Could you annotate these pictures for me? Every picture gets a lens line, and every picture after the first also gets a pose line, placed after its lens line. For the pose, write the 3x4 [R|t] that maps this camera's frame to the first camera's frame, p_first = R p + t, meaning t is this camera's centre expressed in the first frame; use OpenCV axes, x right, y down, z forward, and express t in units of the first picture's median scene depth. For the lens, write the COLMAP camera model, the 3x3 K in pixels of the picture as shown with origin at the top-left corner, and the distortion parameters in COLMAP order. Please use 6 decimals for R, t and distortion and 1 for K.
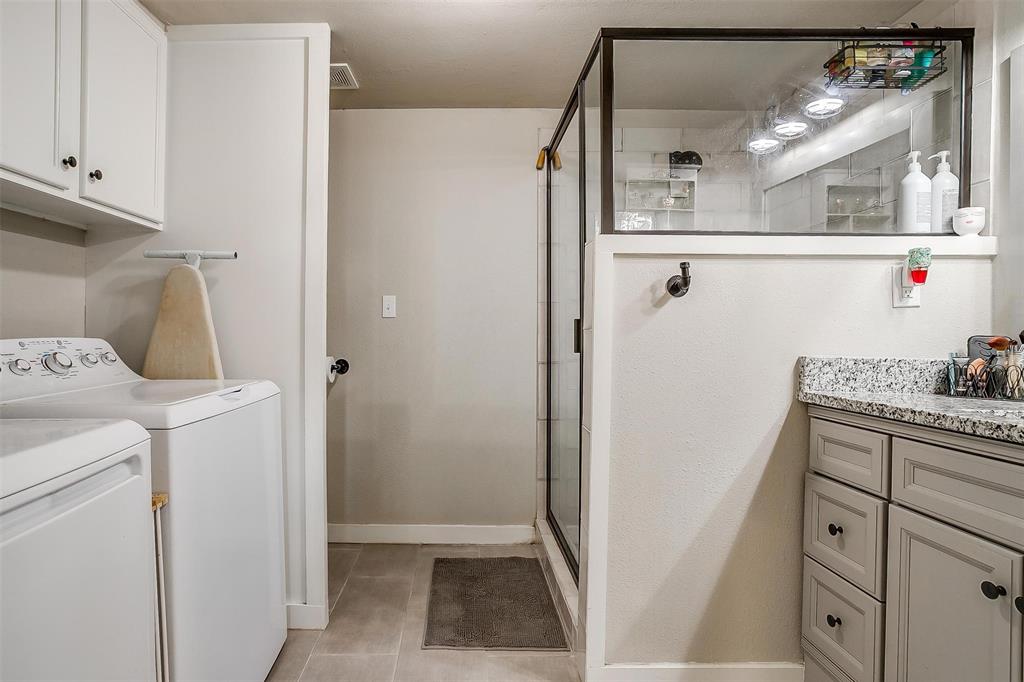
lens RADIAL K [[537.9, 0, 456.2], [0, 537.9, 319.3], [0, 0, 1]] dist [-0.045033, 0.021320]
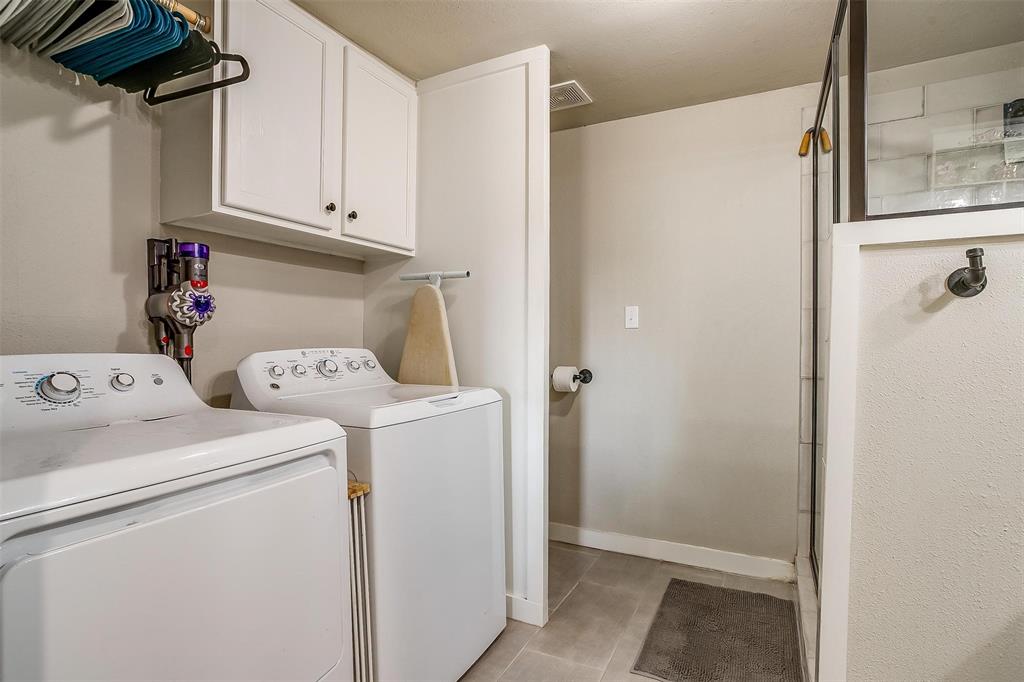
lens RADIAL K [[507.4, 0, 508.7], [0, 507.4, 335.6], [0, 0, 1]] dist [-0.057019, 0.030673]
pose [[0.894749, -0.005080, -0.446540, 0.131468], [0.010838, 0.999888, 0.010342, -0.002345], [0.446437, -0.014093, 0.894704, 0.091792]]
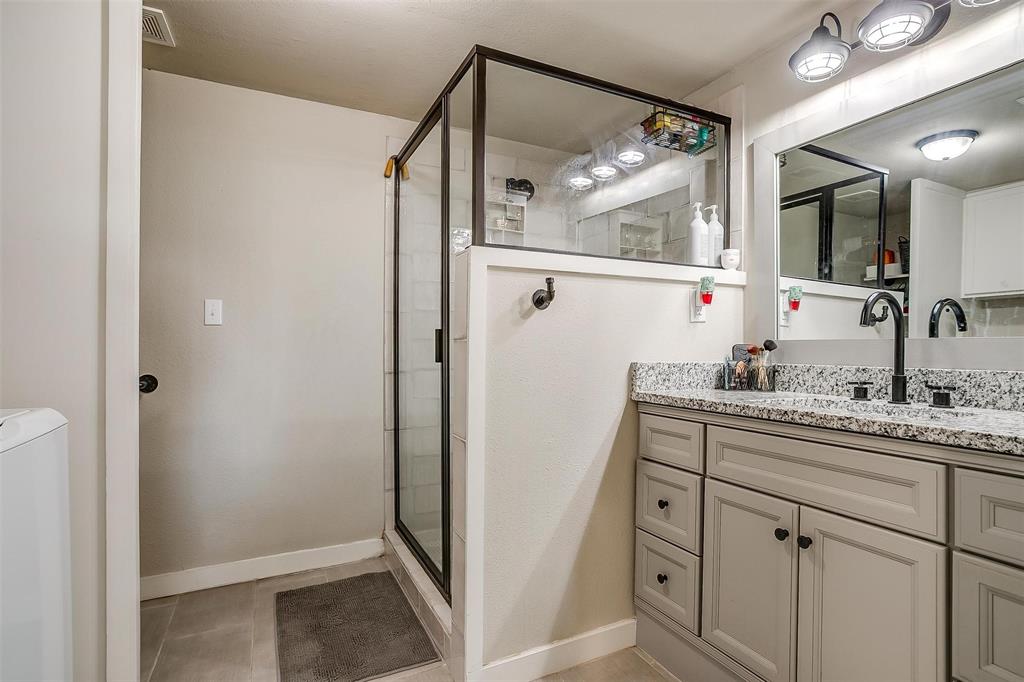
lens RADIAL K [[507.4, 0, 519.3], [0, 507.4, 331.0], [0, 0, 1]] dist [-0.057019, 0.030673]
pose [[0.887209, 0.007017, 0.461314, -0.084244], [-0.009234, 0.999954, 0.002548, -0.000487], [-0.461275, -0.006521, 0.887233, 0.091973]]
